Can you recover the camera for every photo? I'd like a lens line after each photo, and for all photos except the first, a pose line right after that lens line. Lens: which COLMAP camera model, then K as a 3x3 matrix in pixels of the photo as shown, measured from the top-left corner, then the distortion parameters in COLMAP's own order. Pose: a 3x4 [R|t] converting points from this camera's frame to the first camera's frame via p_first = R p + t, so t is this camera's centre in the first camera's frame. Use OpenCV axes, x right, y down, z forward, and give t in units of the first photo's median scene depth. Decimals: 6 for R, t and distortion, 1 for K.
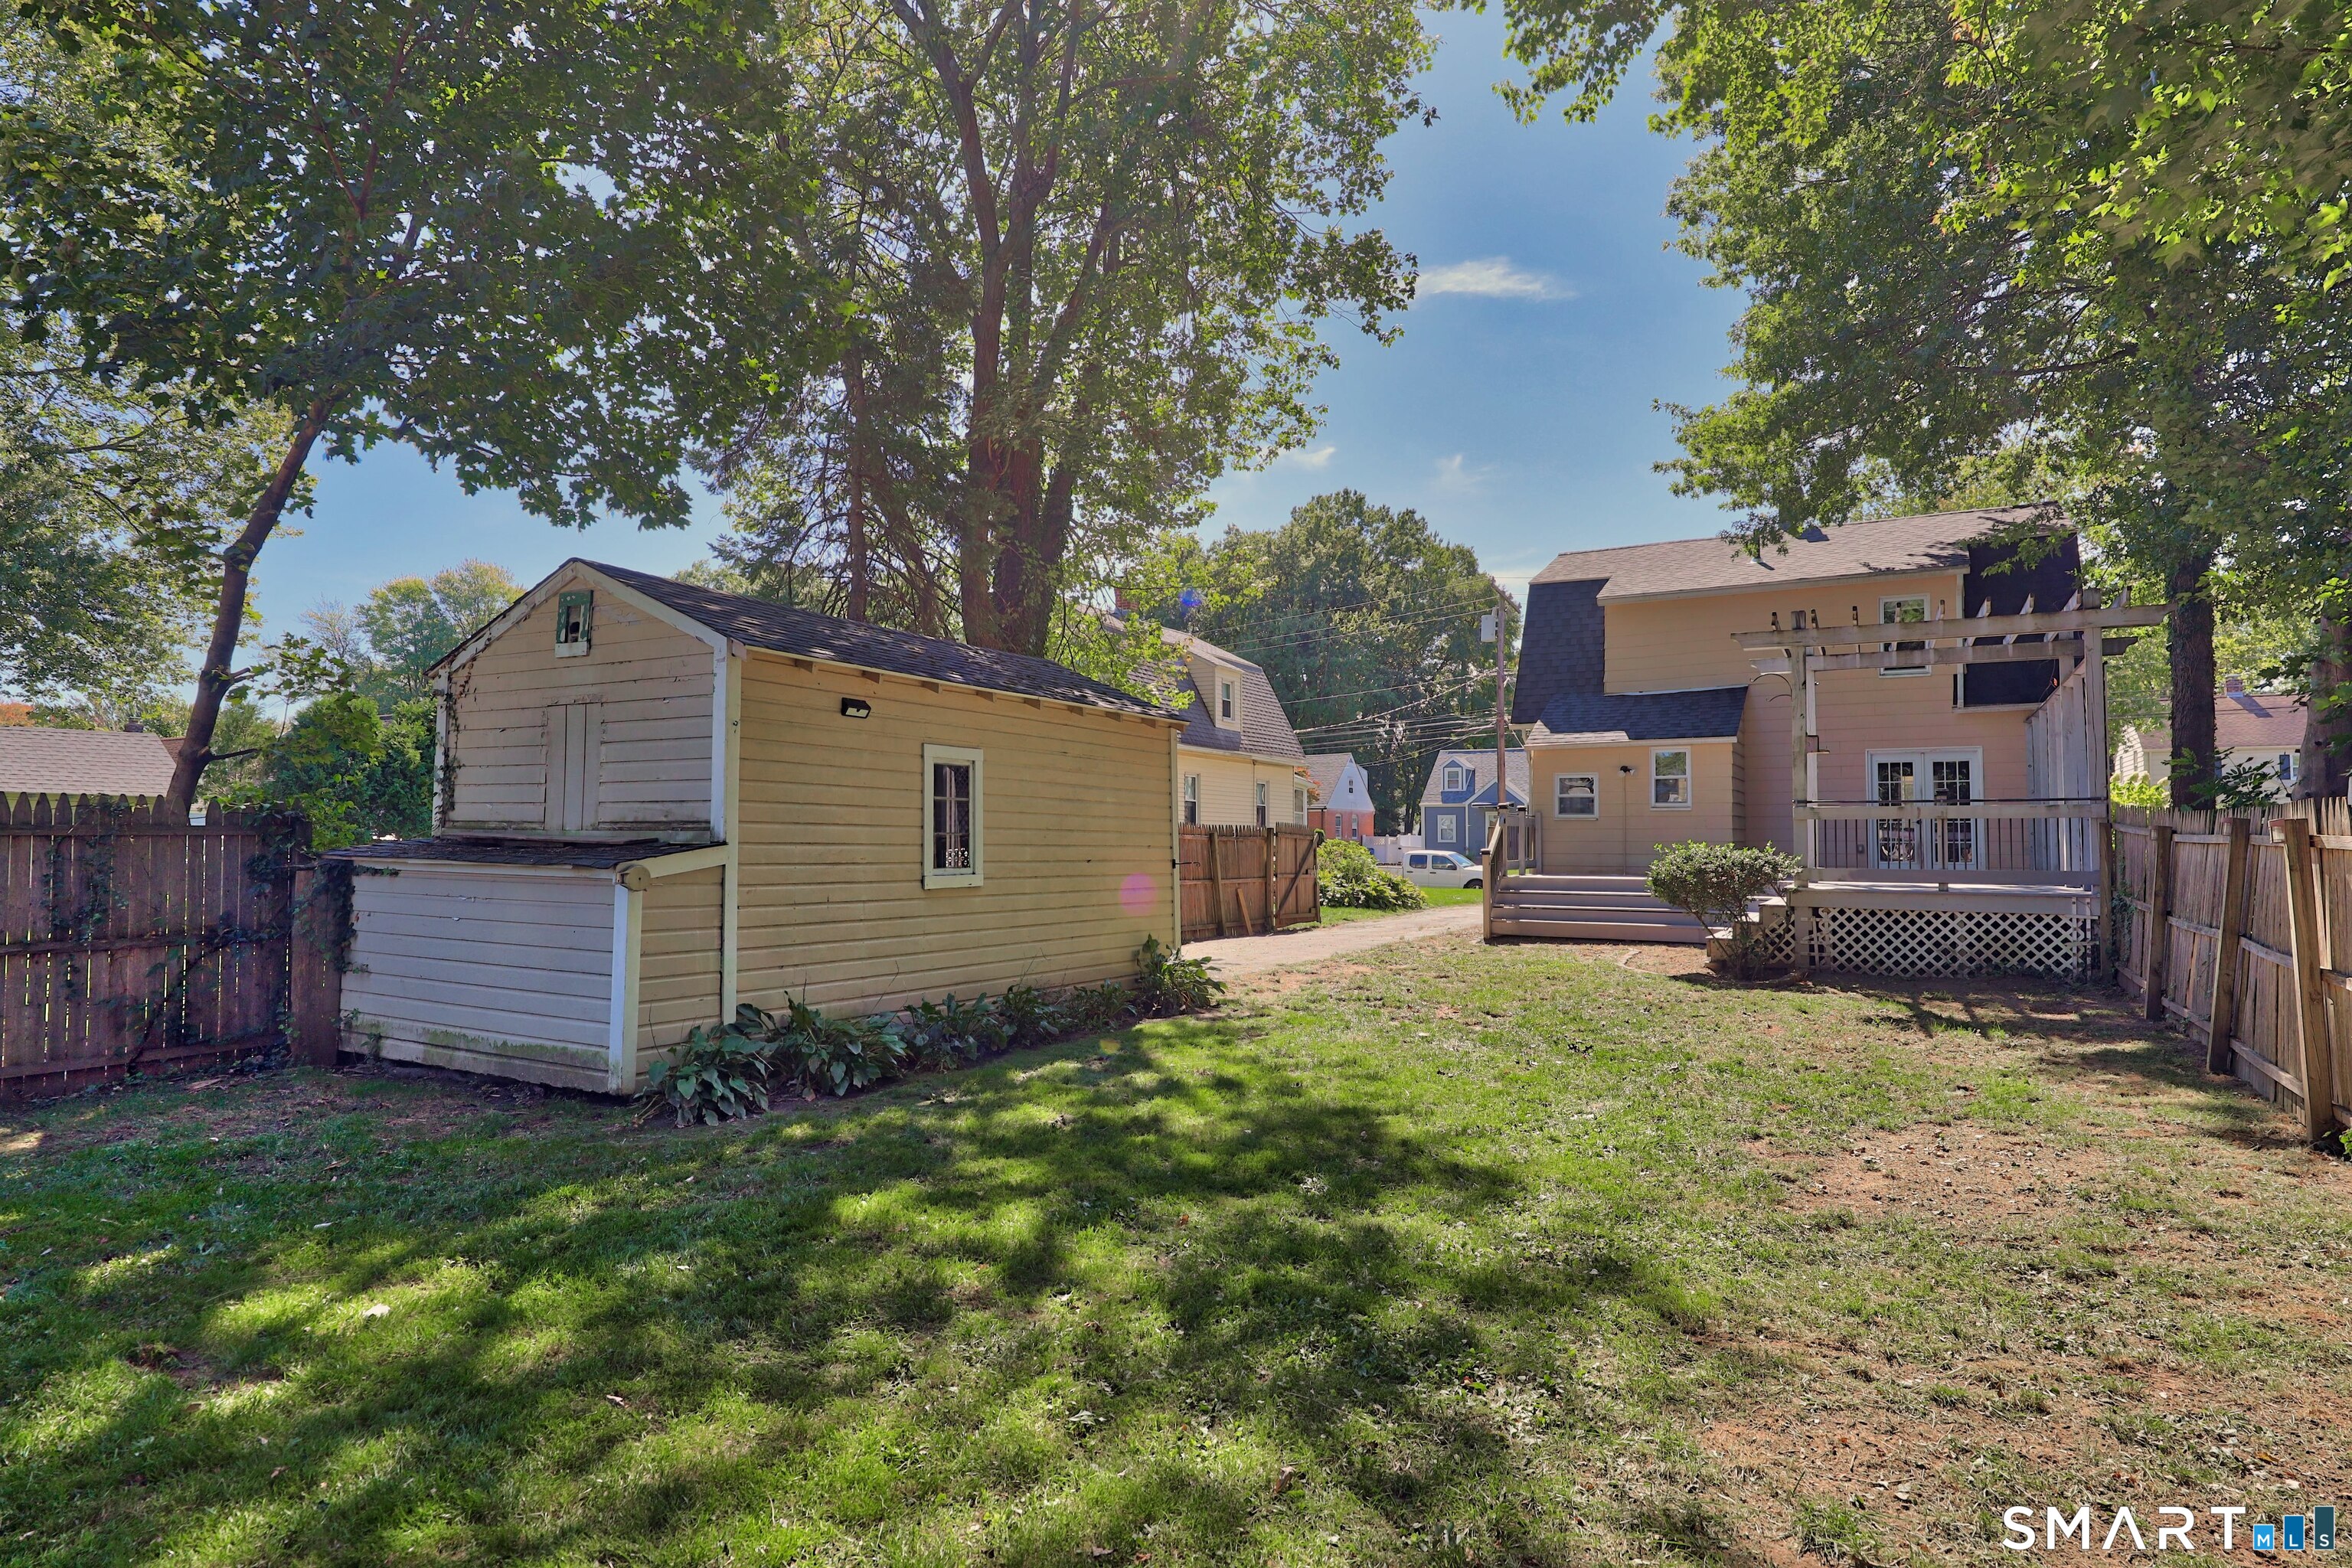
lens RADIAL K [[1269.7, 0, 1176.0], [0, 1269.7, 784.0], [0, 0, 1]] dist [0.003566, 0.001207]
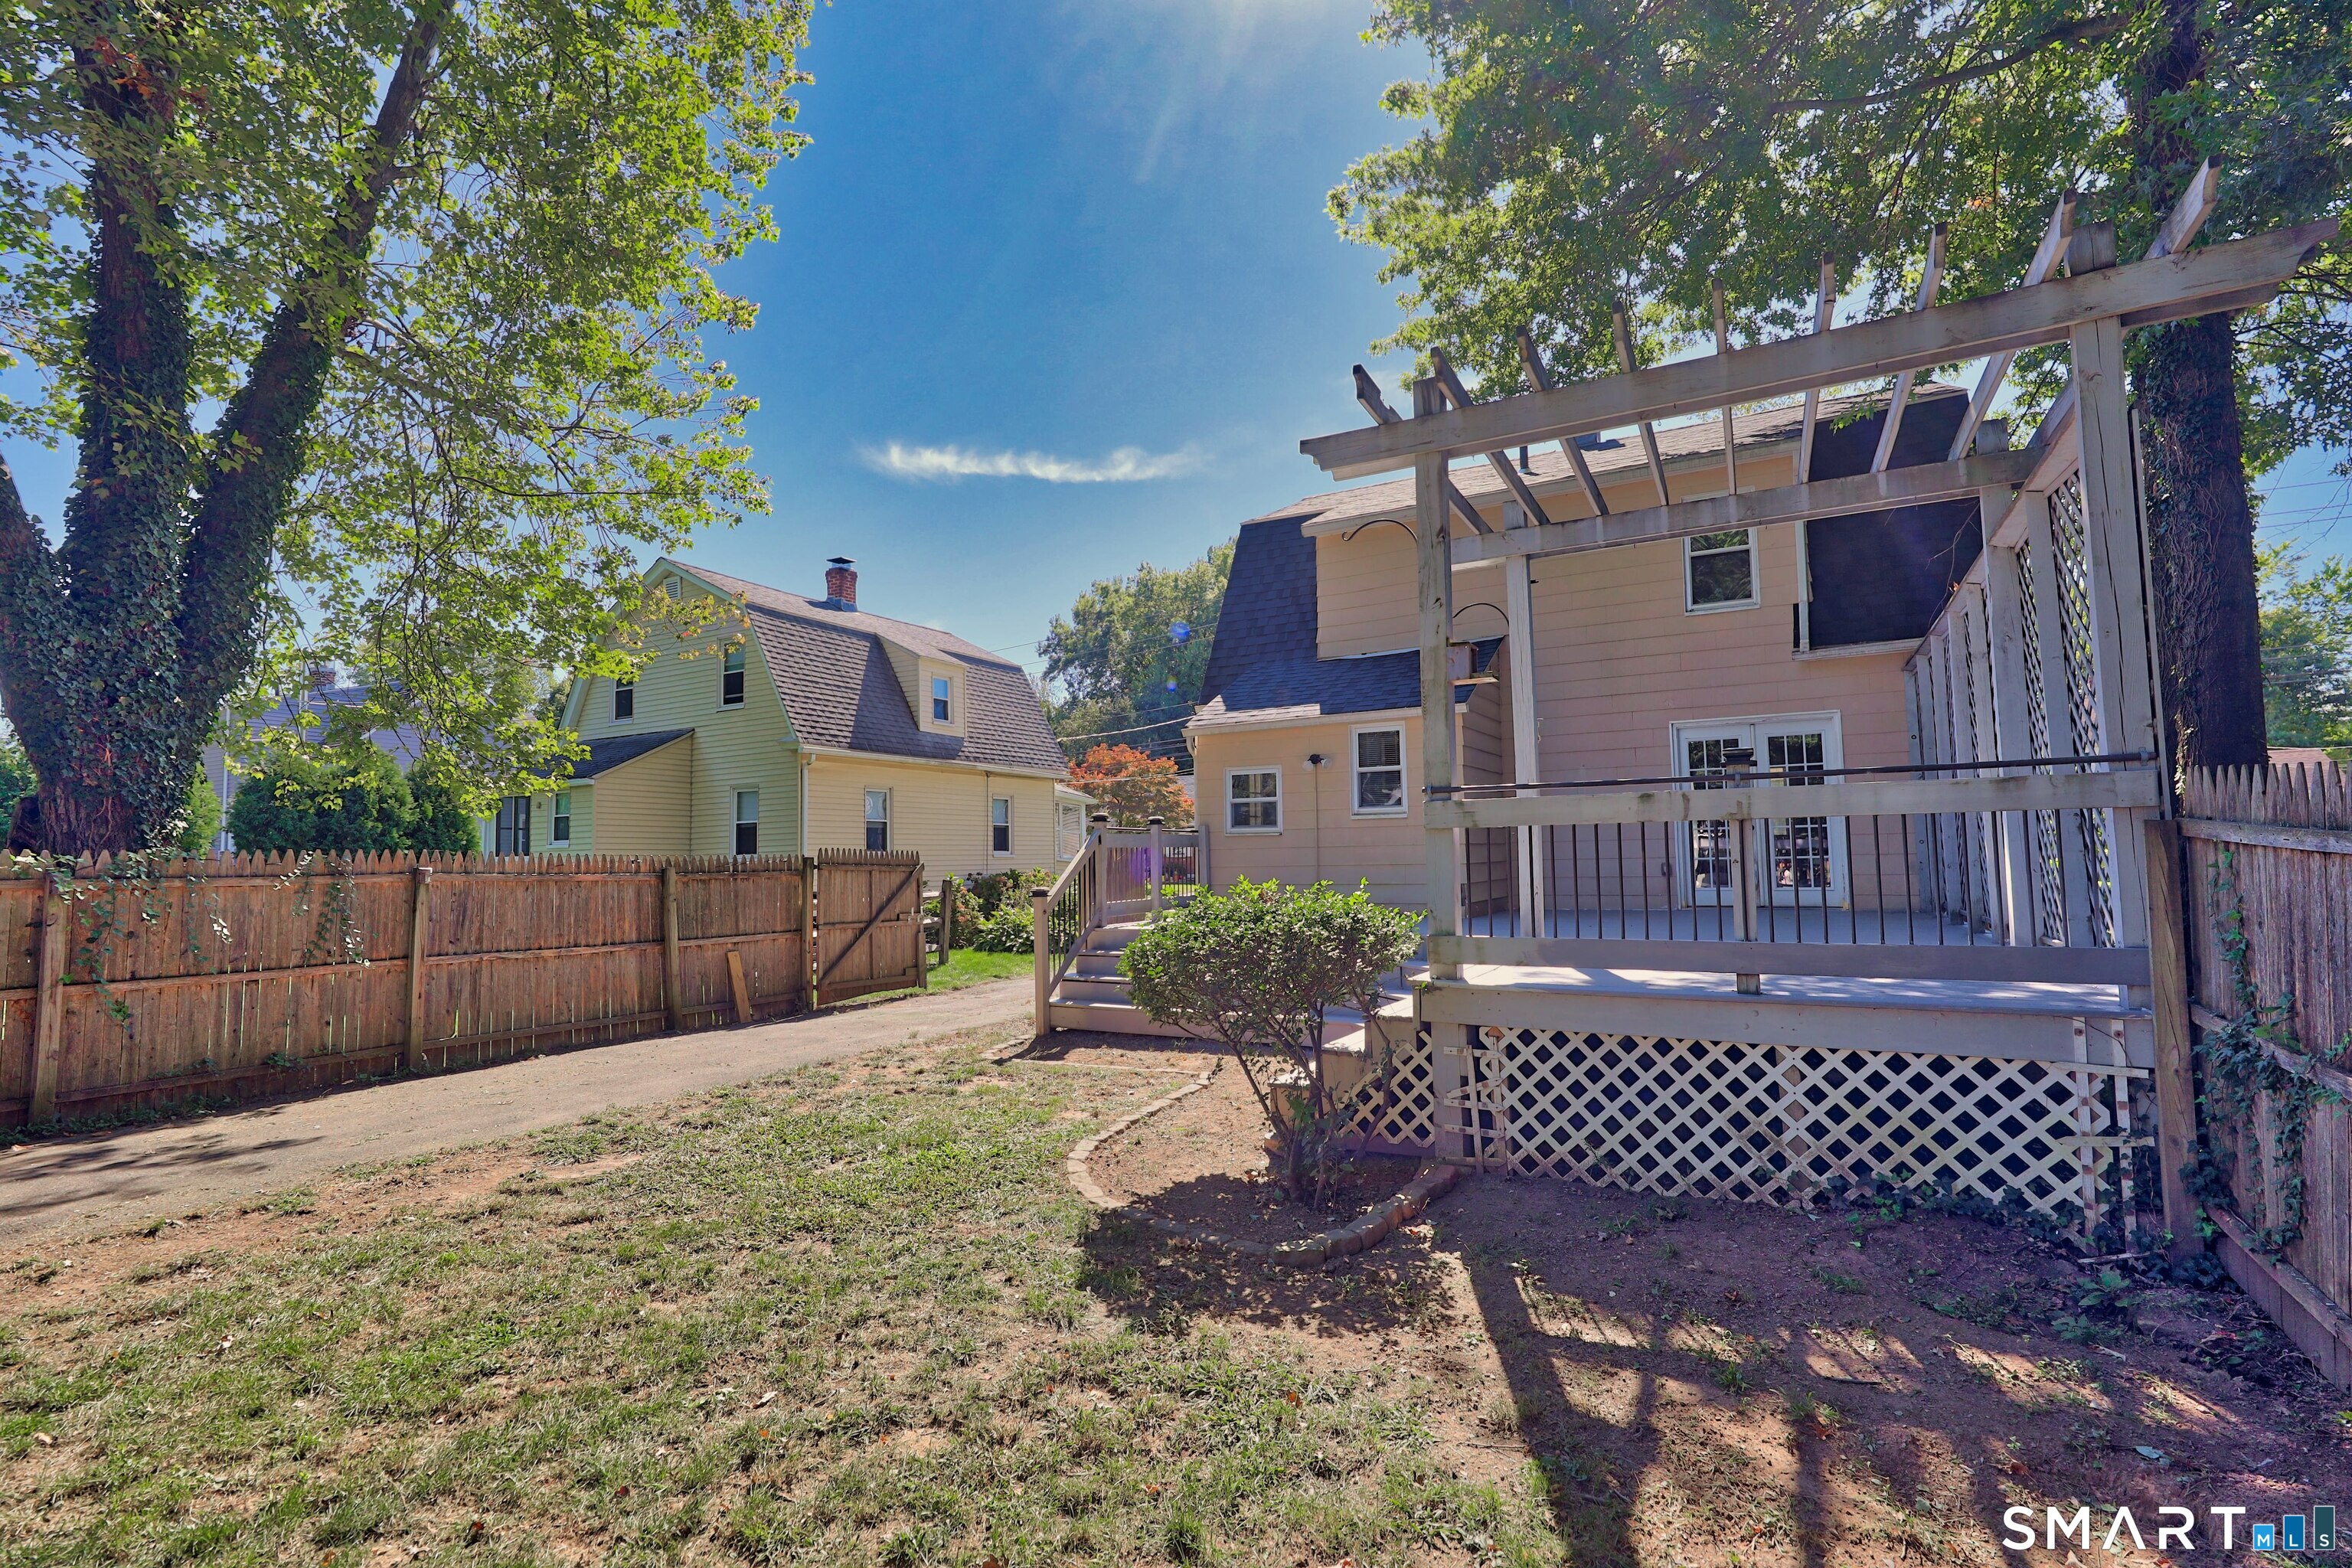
lens RADIAL K [[1089.4, 0, 1169.7], [0, 1089.4, 787.5], [0, 0, 1]] dist [0.002270, 0.000291]
pose [[0.999712, -0.022781, 0.007523, 0.416150], [0.022915, 0.999570, -0.018294, 0.019189], [-0.007103, 0.018461, 0.999804, 0.648430]]
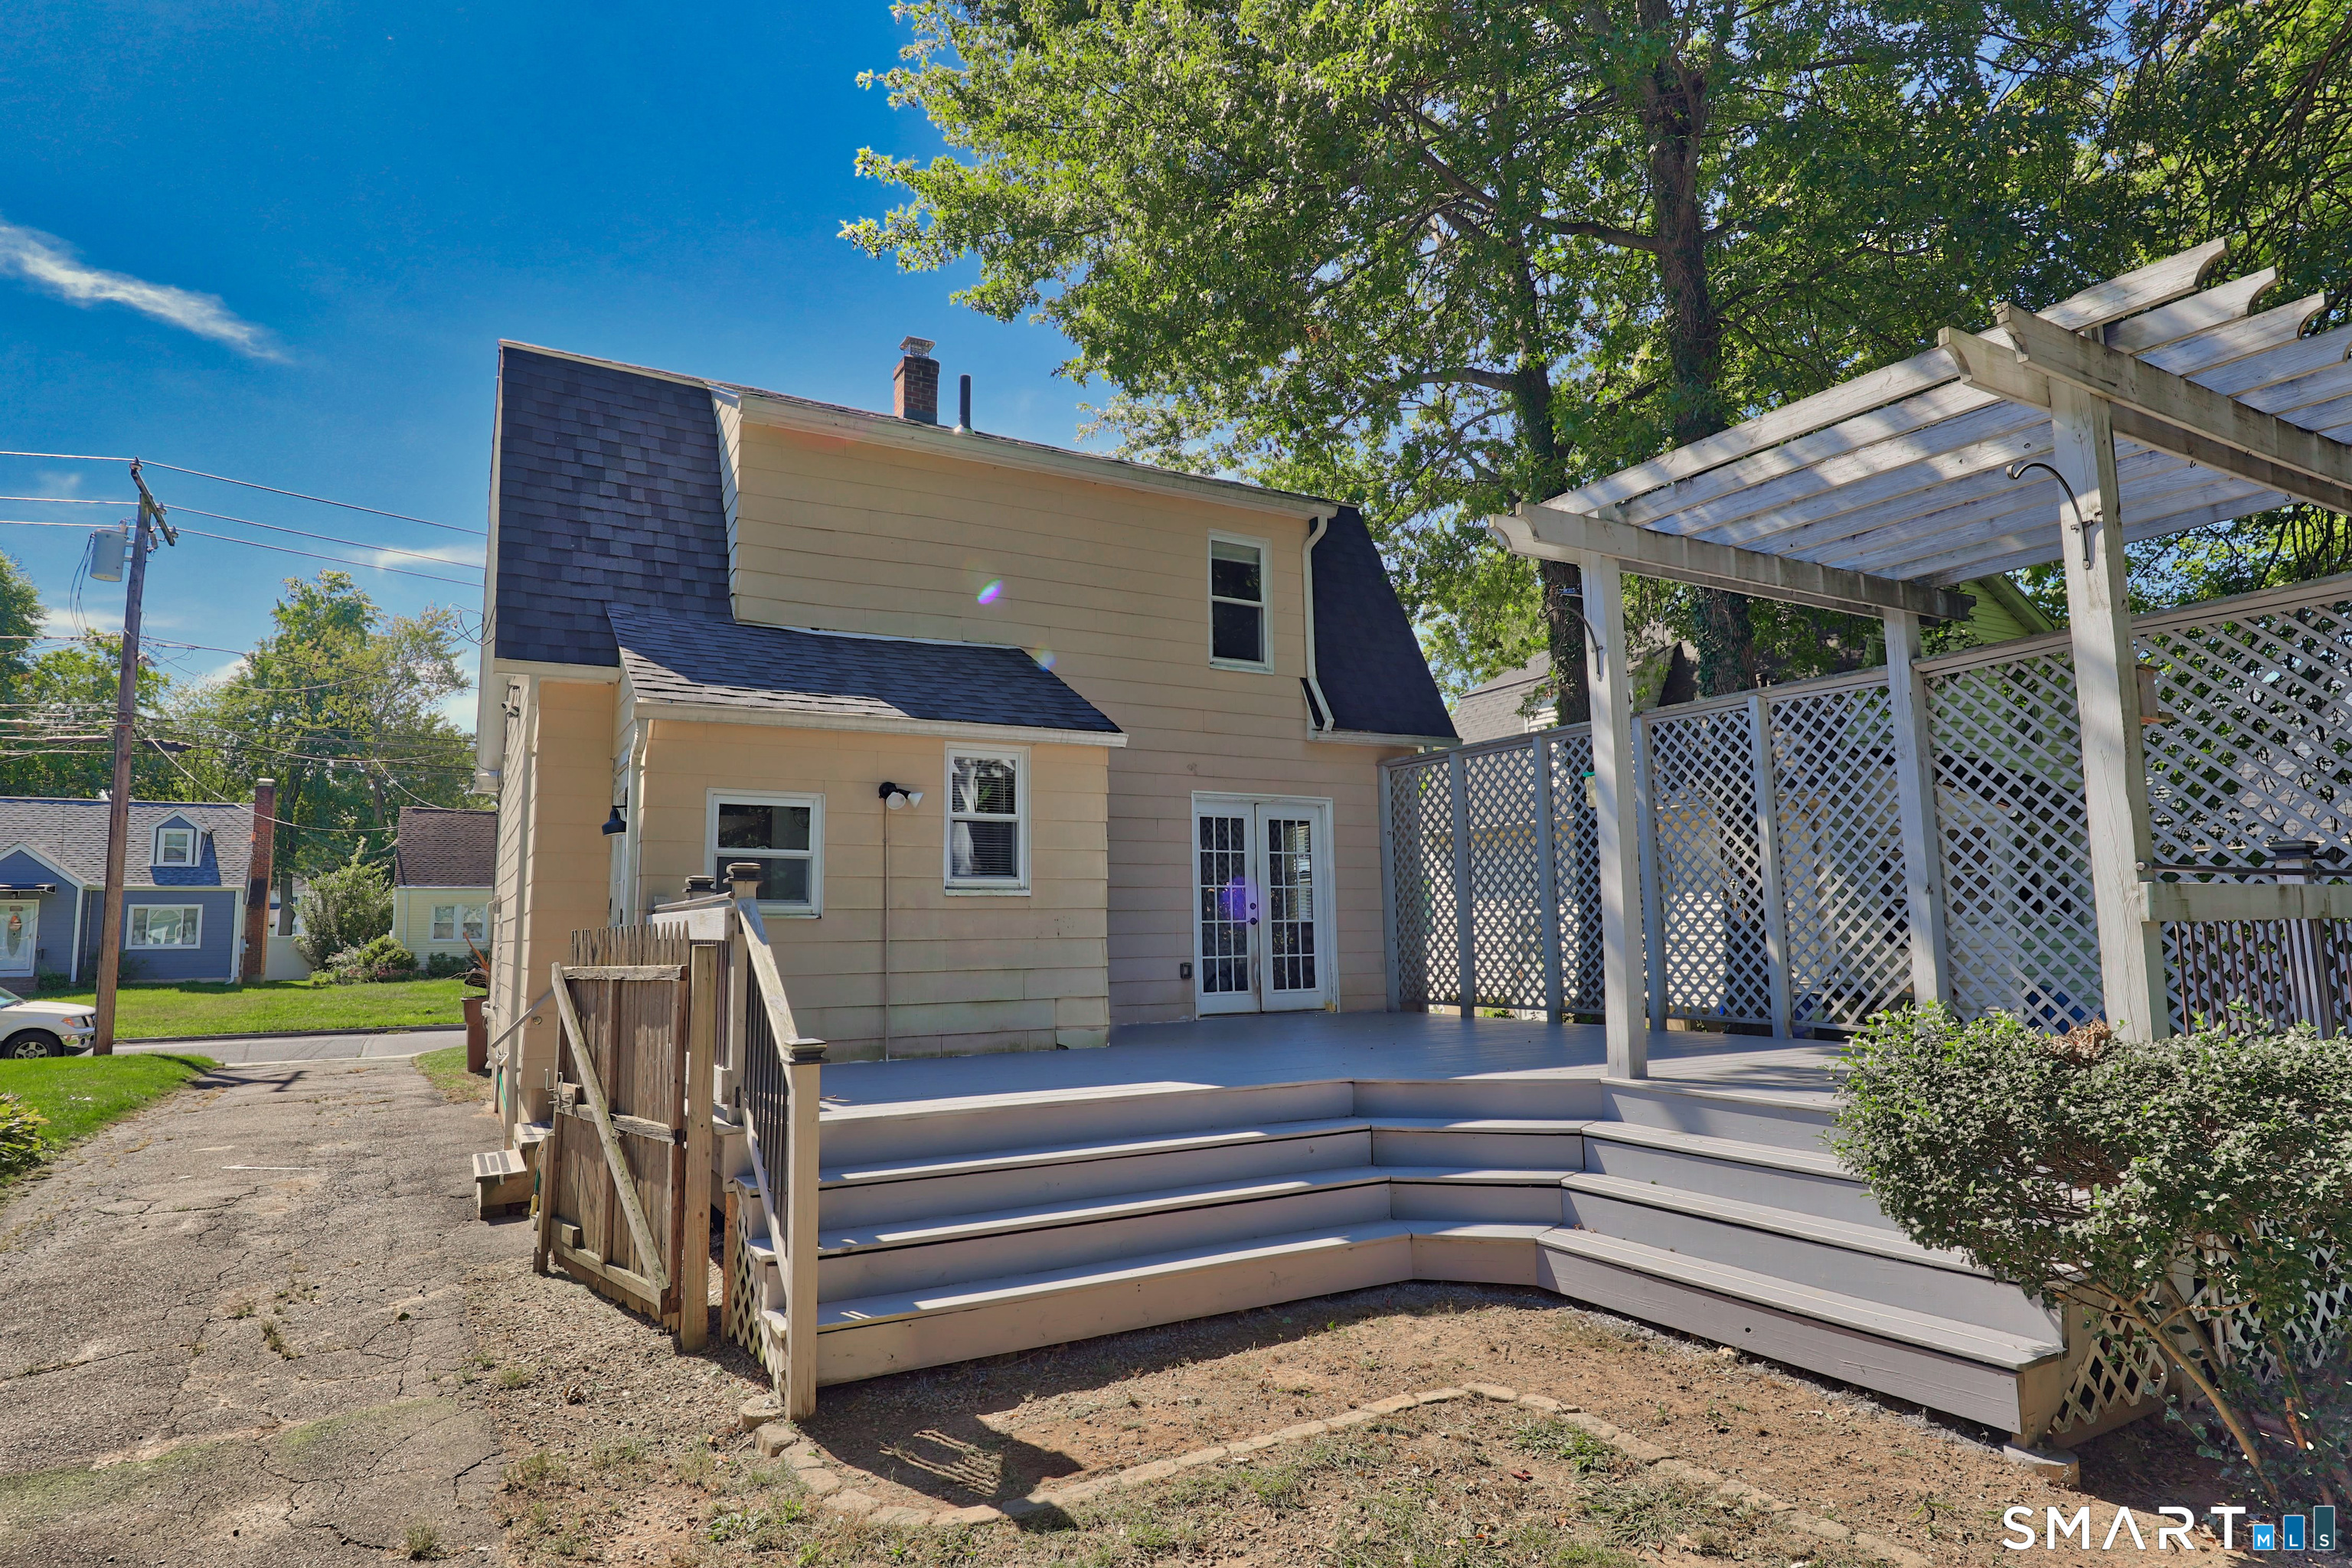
lens RADIAL K [[1265.2, 0, 1170.5], [0, 1265.2, 791.3], [0, 0, 1]] dist [0.001558, 0.000112]
pose [[0.514261, 0.081231, 0.853778, 0.095538], [-0.024168, 0.996482, -0.080251, 0.027698], [-0.857293, 0.020636, 0.514415, 1.112914]]
